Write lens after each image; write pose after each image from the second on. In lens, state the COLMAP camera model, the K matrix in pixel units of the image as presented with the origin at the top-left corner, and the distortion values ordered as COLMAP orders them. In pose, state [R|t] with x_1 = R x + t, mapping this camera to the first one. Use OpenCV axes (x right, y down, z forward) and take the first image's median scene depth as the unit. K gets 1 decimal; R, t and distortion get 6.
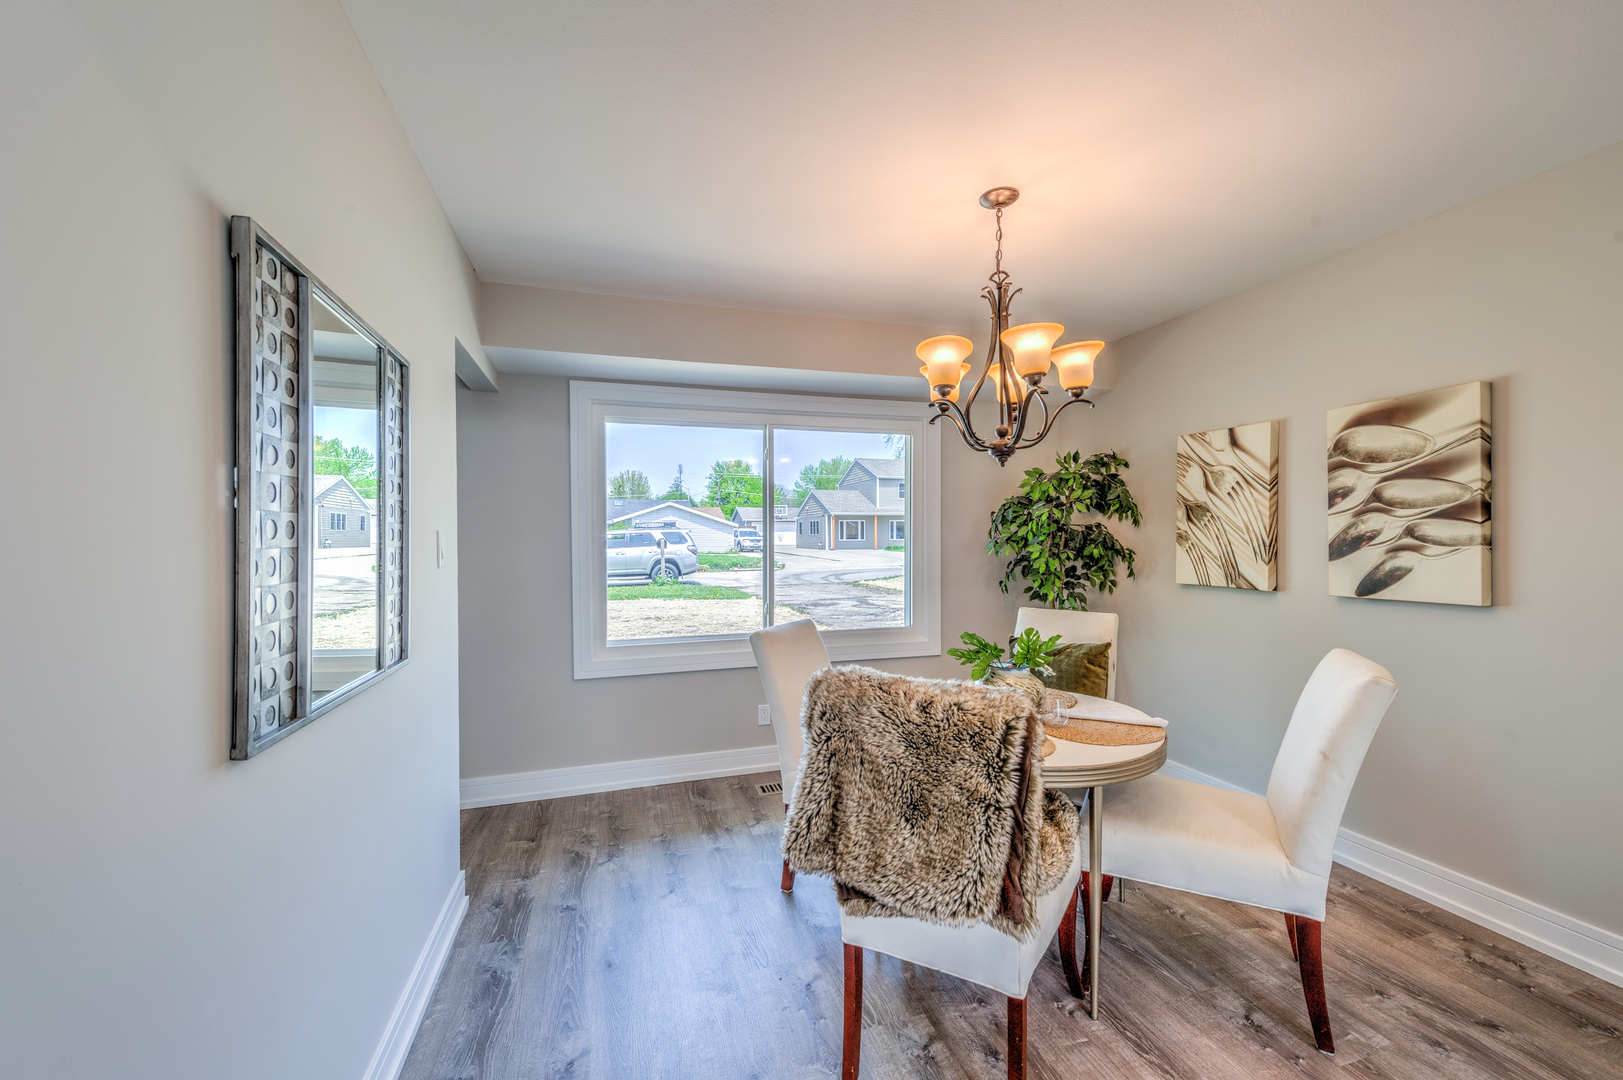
lens RADIAL K [[640.6, 0, 806.9], [0, 640.6, 545.9], [0, 0, 1]] dist [0.013715, -0.004202]
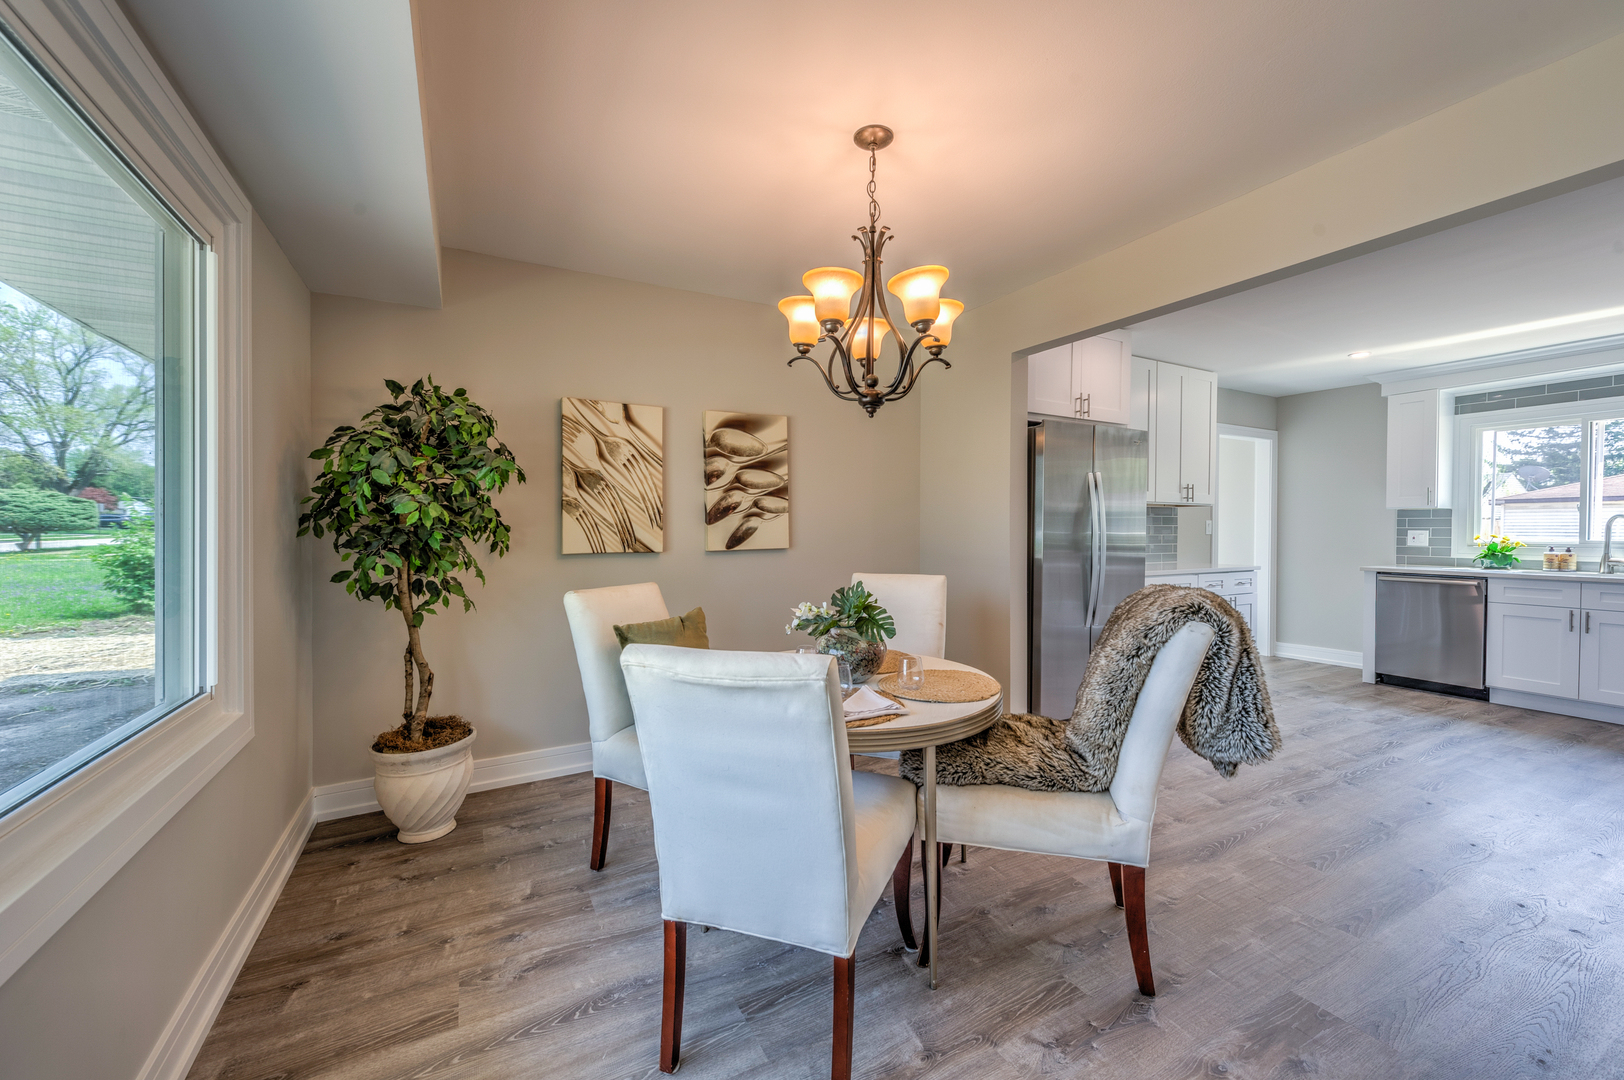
lens RADIAL K [[641.0, 0, 813.8], [0, 641.0, 539.4], [0, 0, 1]] dist [0.013715, -0.004202]
pose [[-0.195495, -0.010446, 0.980649, -0.505445], [0.020198, 0.999688, 0.014675, 0.037038], [-0.980497, 0.022676, -0.195223, 1.013447]]
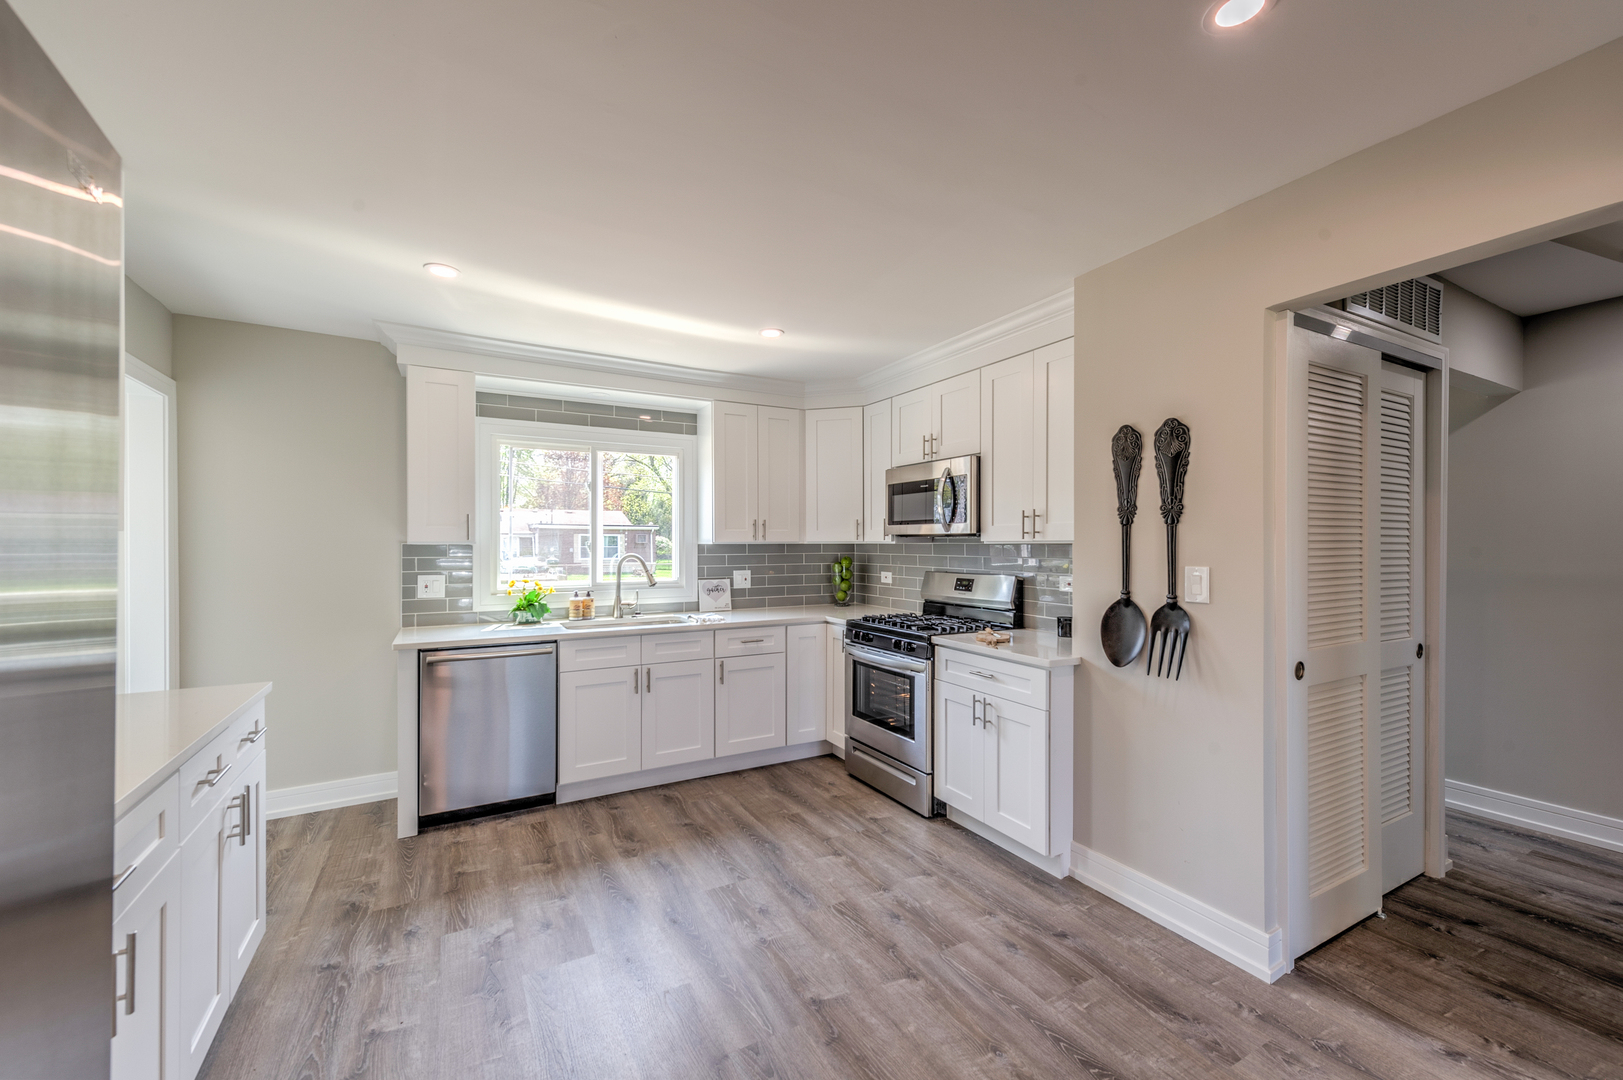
lens RADIAL K [[640.6, 0, 813.8], [0, 640.6, 546.2], [0, 0, 1]] dist [0.013715, -0.004202]
pose [[-0.978789, 0.008348, -0.204703, 0.565380], [0.003551, 0.999711, 0.023787, -0.013887], [0.204842, 0.022556, -0.978535, 0.295922]]
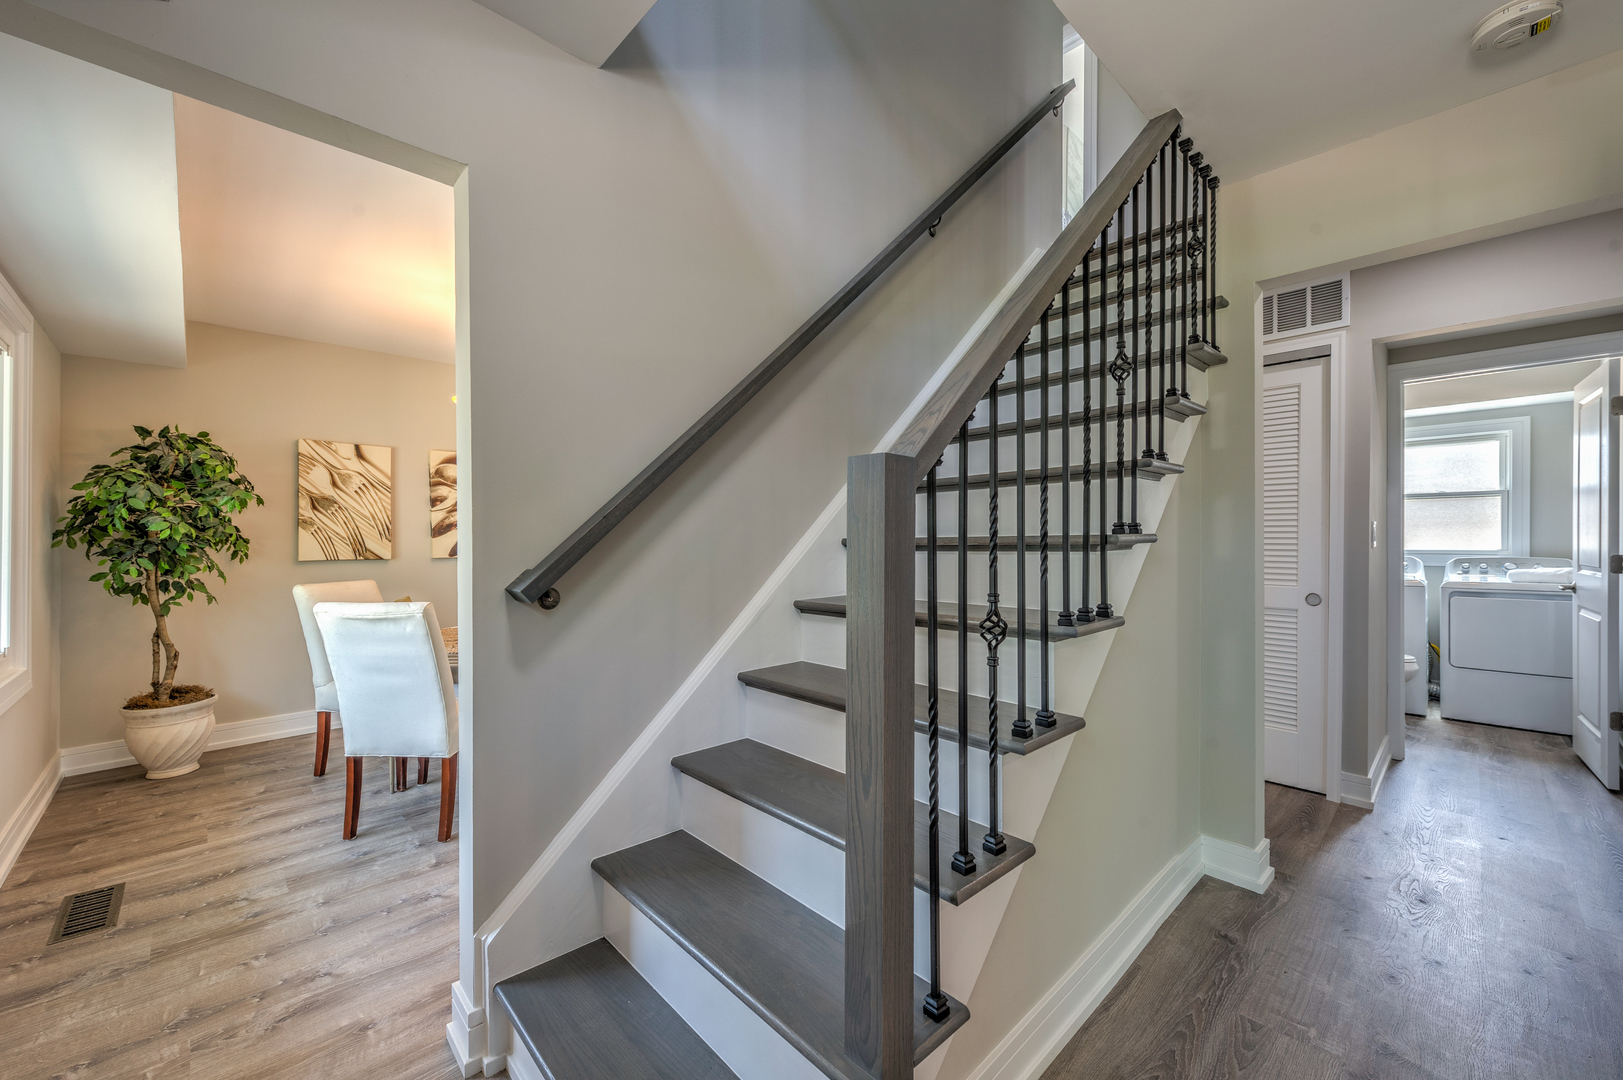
lens RADIAL K [[640.6, 0, 803.4], [0, 640.6, 546.2], [0, 0, 1]] dist [0.013715, -0.004202]
pose [[-0.437872, 0.000052, 0.899037, -1.127036], [0.022817, 0.999679, 0.011055, 0.047363], [-0.898748, 0.025354, -0.437733, 0.837358]]
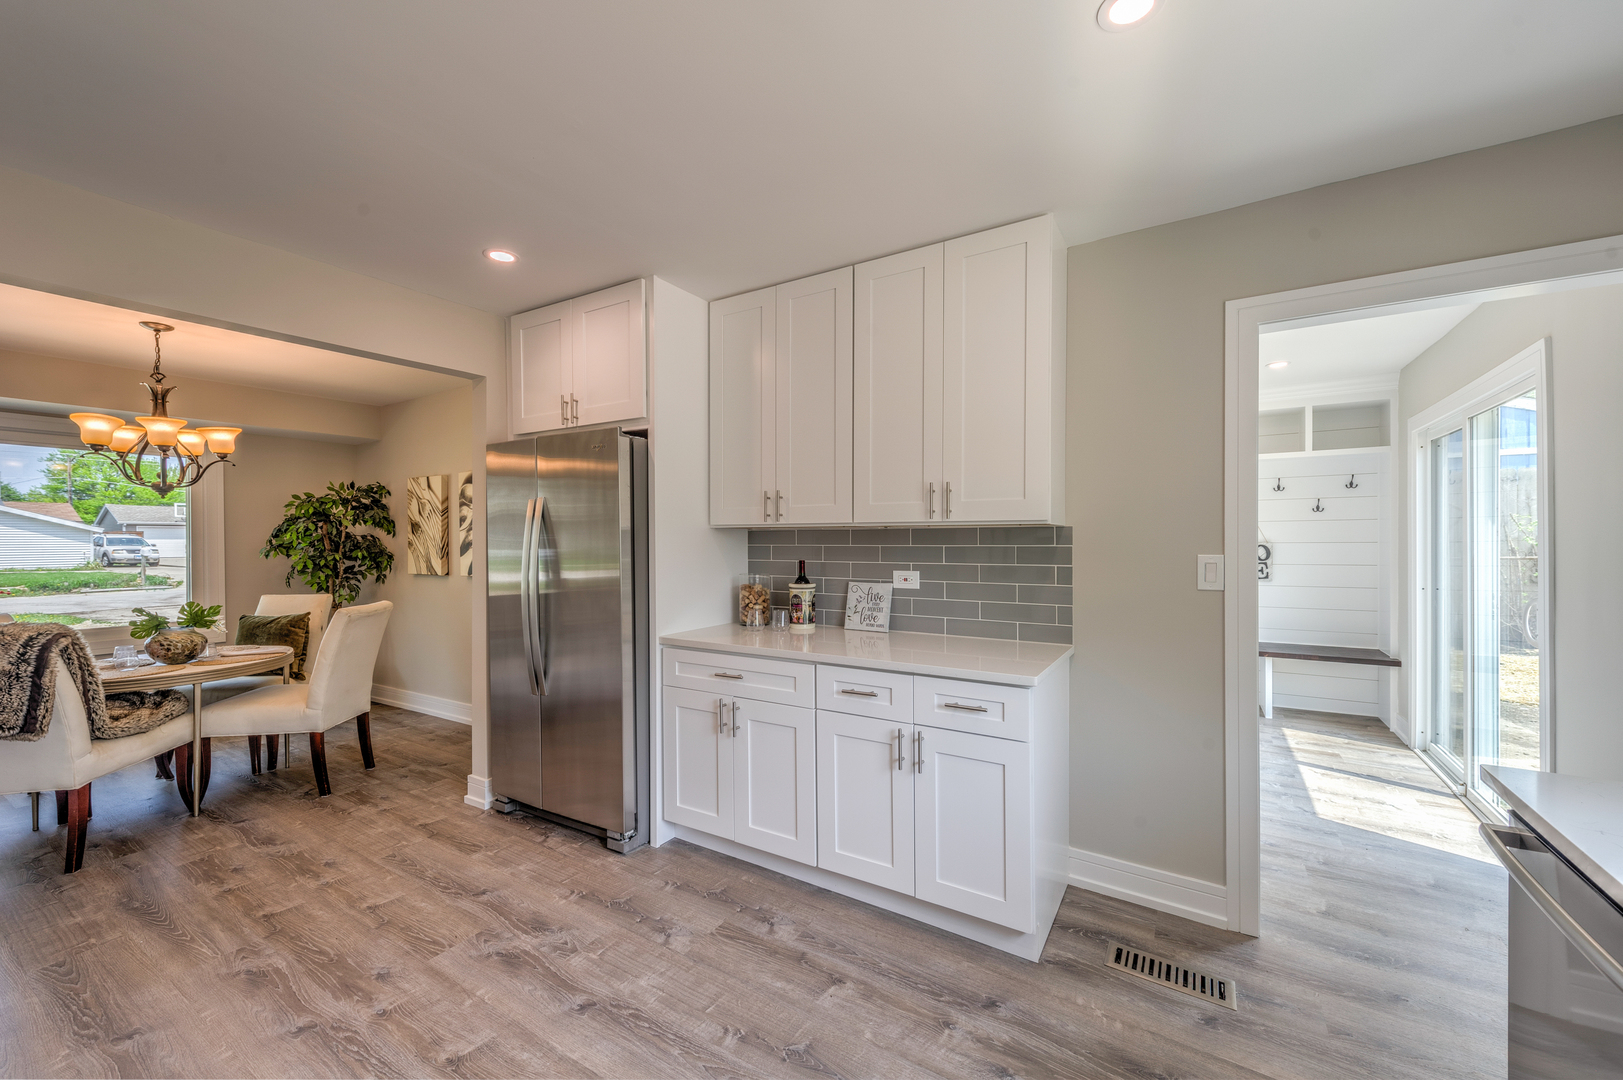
lens RADIAL K [[640.6, 0, 822.7], [0, 640.6, 543.3], [0, 0, 1]] dist [0.013715, -0.004202]
pose [[0.756382, -0.003308, 0.654122, 0.390913], [0.013472, 0.999854, -0.010522, 0.017848], [-0.653991, 0.016771, 0.756316, -0.981861]]
